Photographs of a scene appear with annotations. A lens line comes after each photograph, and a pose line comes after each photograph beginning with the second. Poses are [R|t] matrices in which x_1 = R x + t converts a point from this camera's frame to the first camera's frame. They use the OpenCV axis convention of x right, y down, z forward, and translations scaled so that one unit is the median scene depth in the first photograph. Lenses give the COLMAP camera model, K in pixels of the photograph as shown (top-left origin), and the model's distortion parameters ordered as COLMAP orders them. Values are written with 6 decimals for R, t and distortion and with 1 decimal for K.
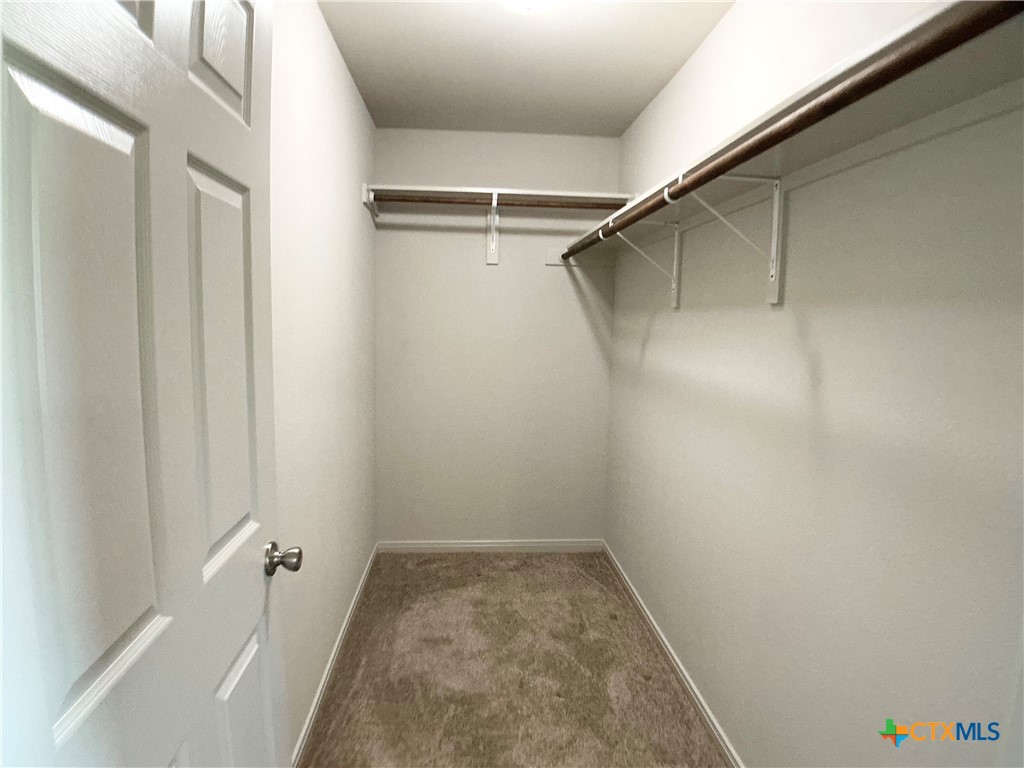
lens RADIAL K [[606.6, 0, 516.4], [0, 606.6, 388.4], [0, 0, 1]] dist [-0.066390, -0.032189]
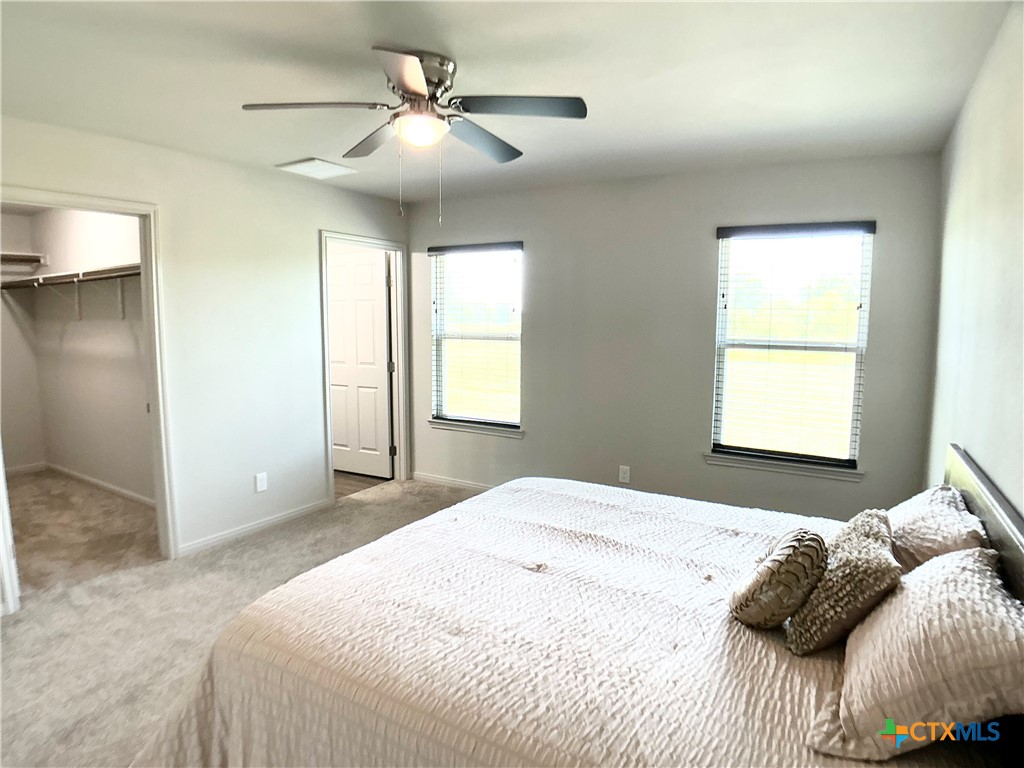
lens RADIAL K [[590.7, 0, 505.1], [0, 590.7, 382.2], [0, 0, 1]] dist [-0.054479, -0.030332]
pose [[0.598892, -0.108206, 0.793486, -0.394087], [0.108484, 0.992658, 0.053487, 0.125652], [-0.793448, 0.054048, 0.606234, -1.229266]]
